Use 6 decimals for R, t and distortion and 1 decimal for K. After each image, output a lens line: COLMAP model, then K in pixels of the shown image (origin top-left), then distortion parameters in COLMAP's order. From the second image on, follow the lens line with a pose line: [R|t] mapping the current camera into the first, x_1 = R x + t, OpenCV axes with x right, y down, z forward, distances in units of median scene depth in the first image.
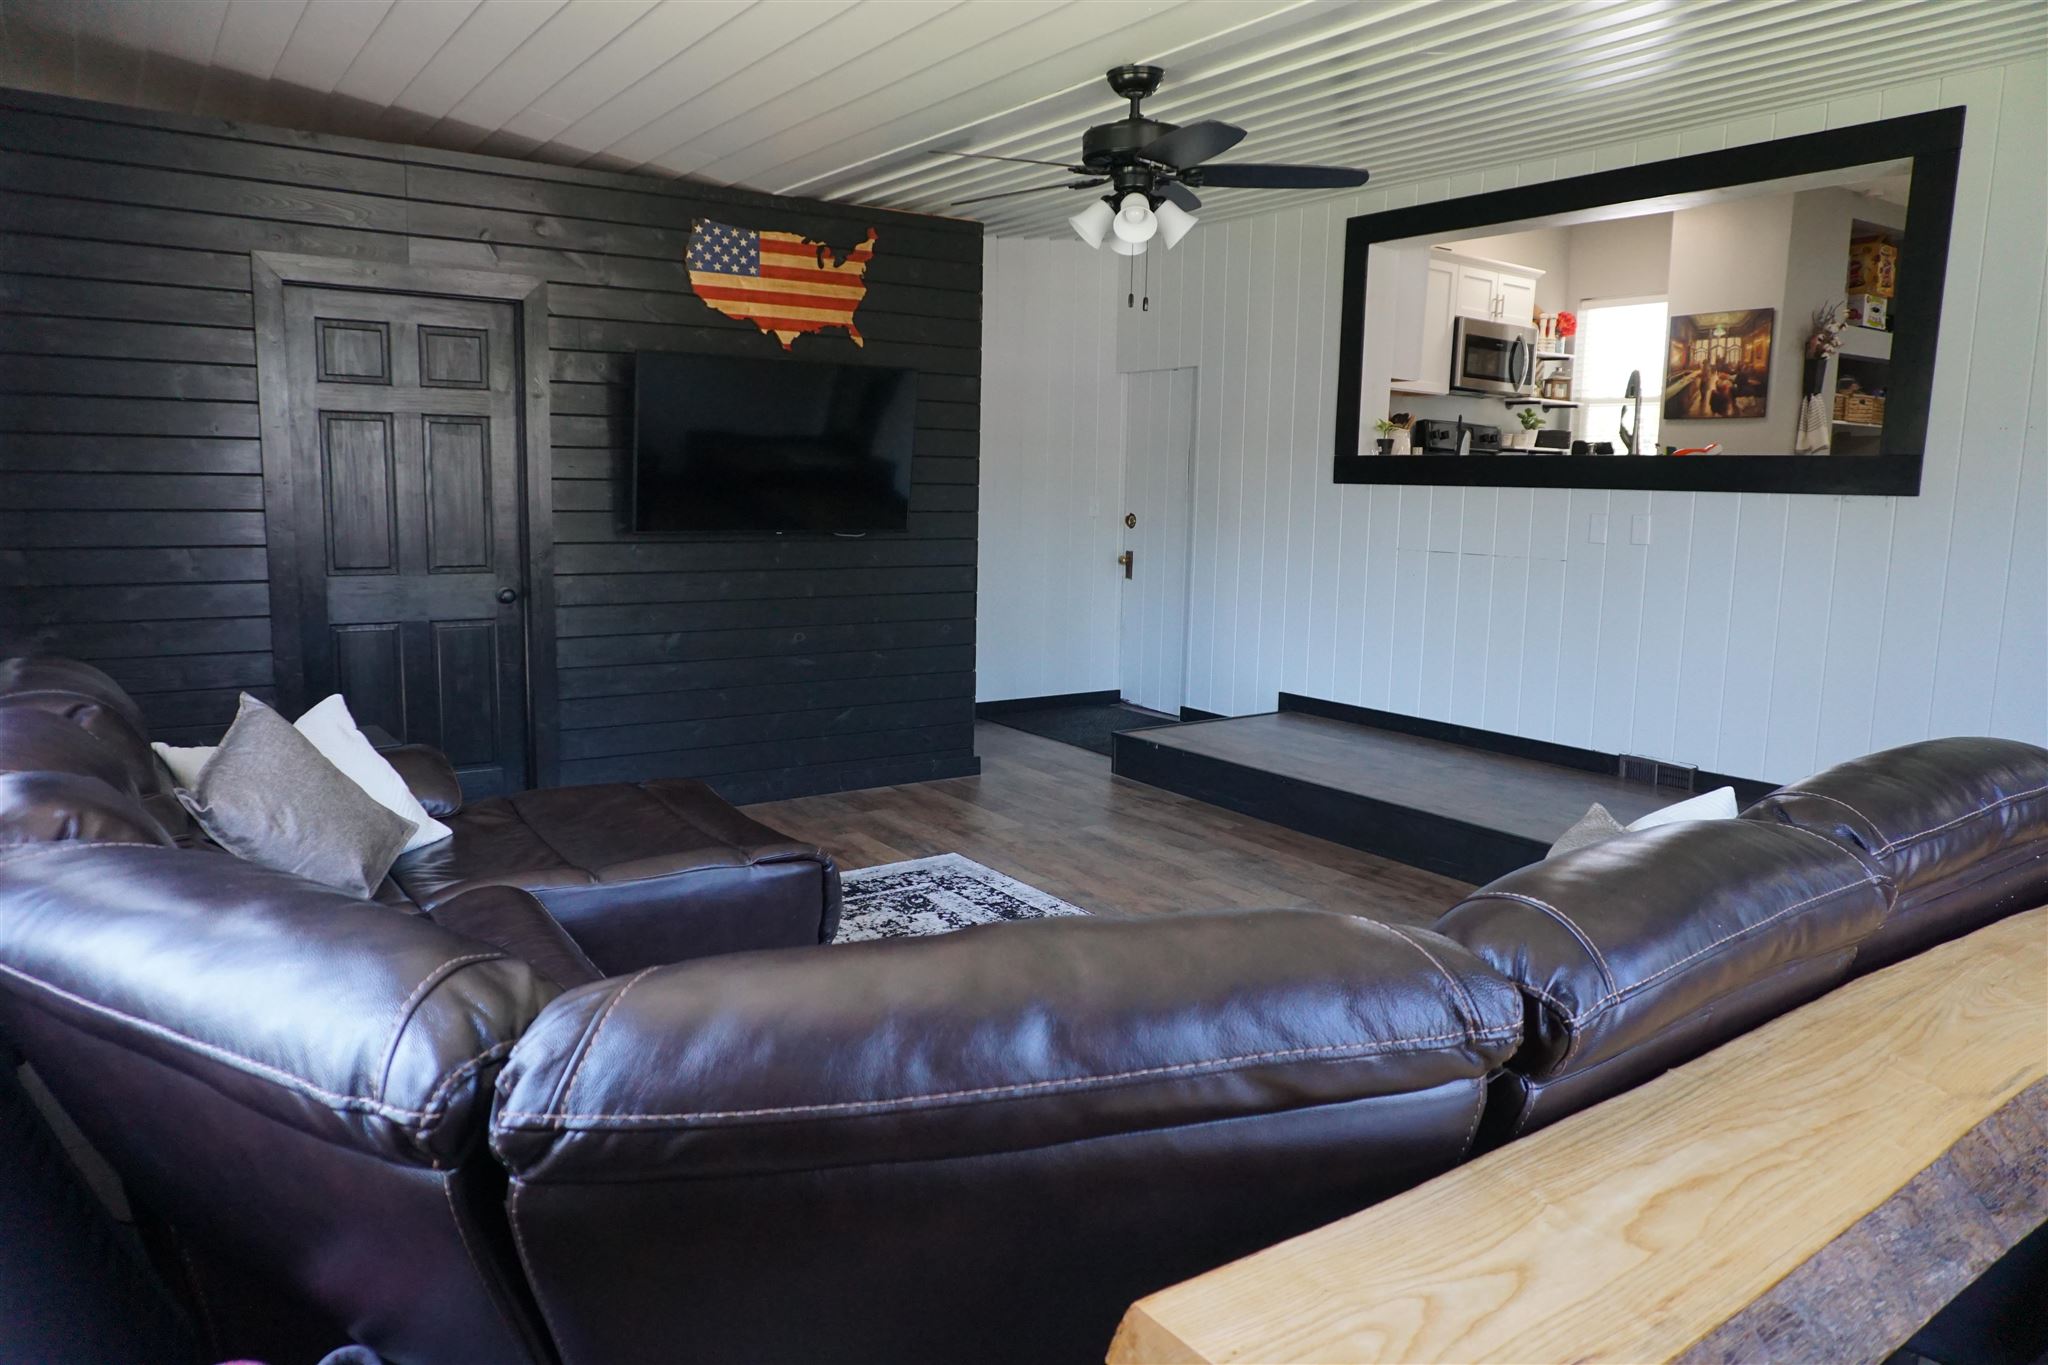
lens RADIAL K [[1376.3, 0, 1042.3], [0, 1376.3, 670.0], [0, 0, 1]] dist [-0.041058, 0.026210]
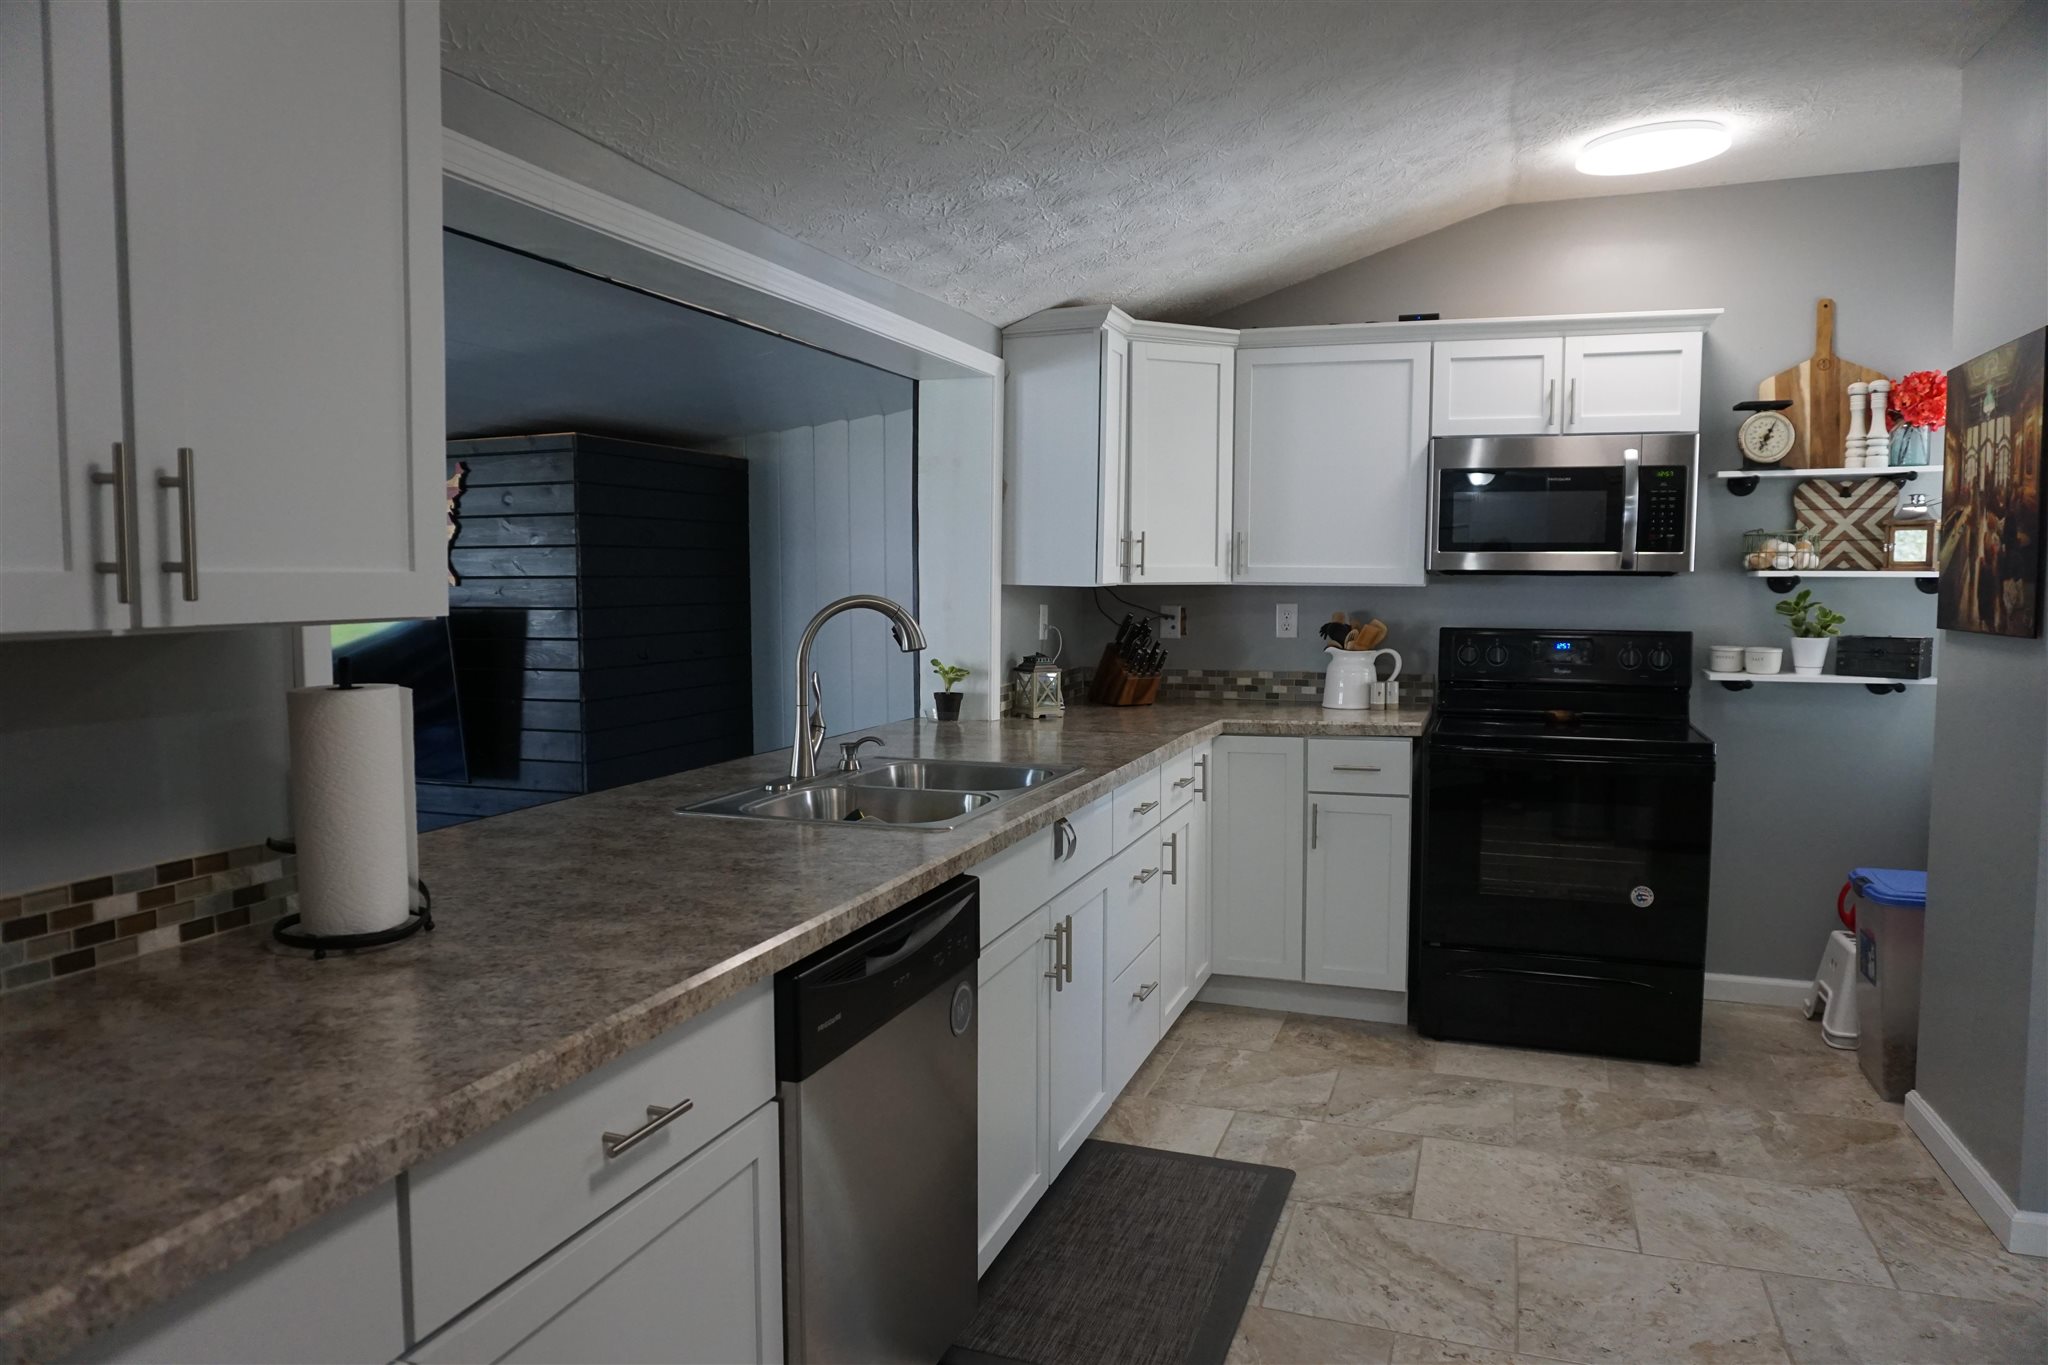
lens RADIAL K [[1376.3, 0, 1023.7], [0, 1376.3, 685.2], [0, 0, 1]] dist [-0.041058, 0.026210]
pose [[0.572409, 0.040751, -0.818955, 0.920247], [-0.096755, 0.995143, -0.018109, -0.197873], [0.814240, 0.089604, 0.573572, 0.823575]]
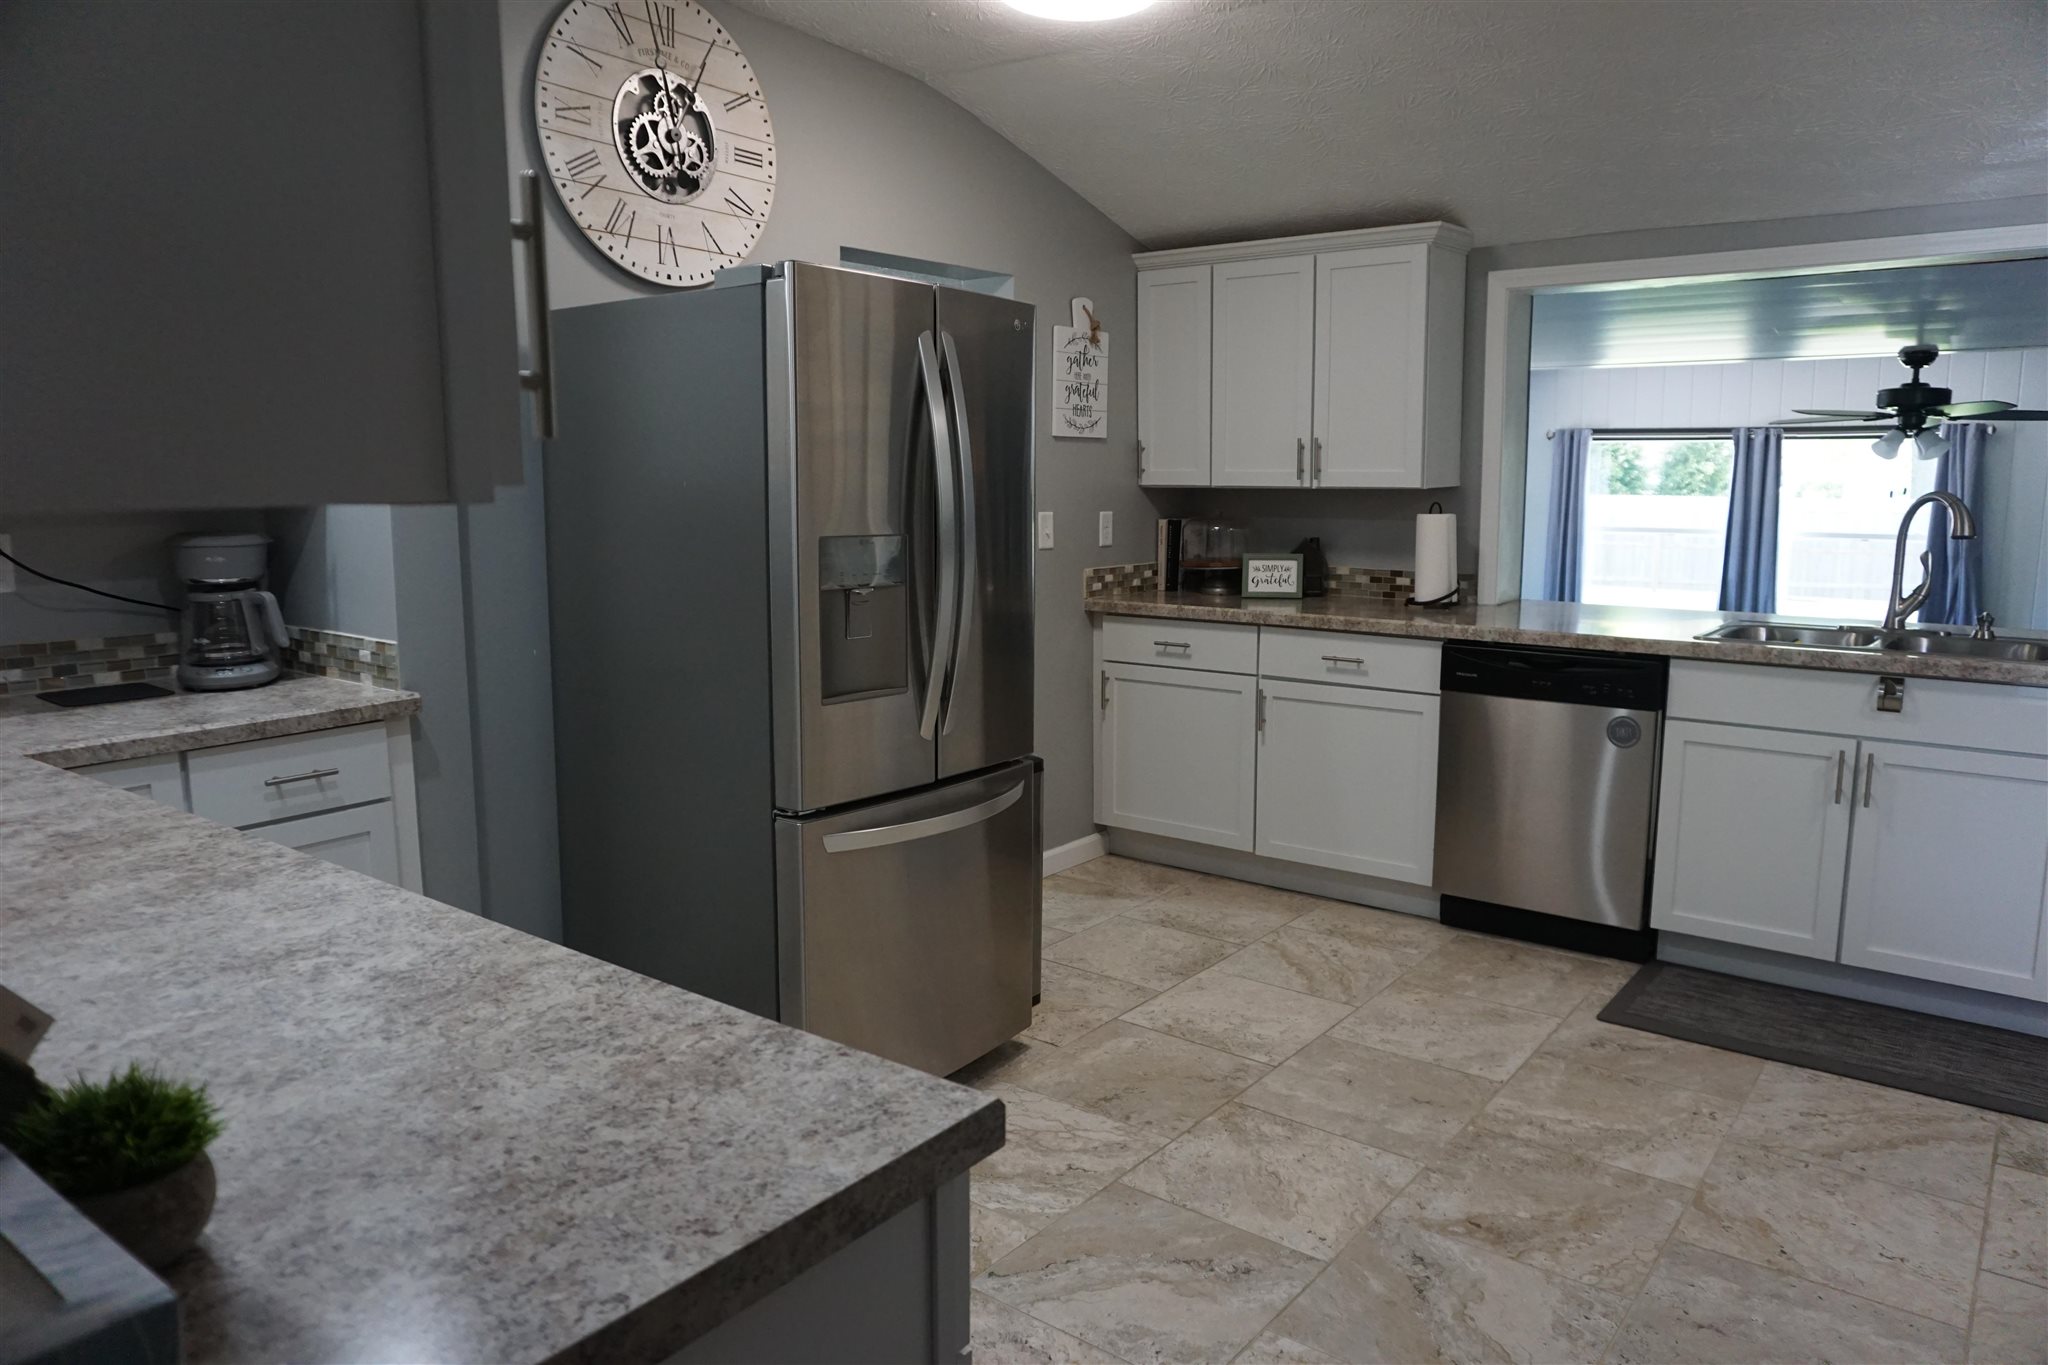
lens RADIAL K [[1376.3, 0, 1029.5], [0, 1376.3, 680.6], [0, 0, 1]] dist [-0.041058, 0.026210]
pose [[-0.959002, 0.019590, -0.282722, 1.055693], [-0.060612, 0.960346, 0.272142, -0.298614], [0.276842, 0.278121, -0.919787, 1.569697]]
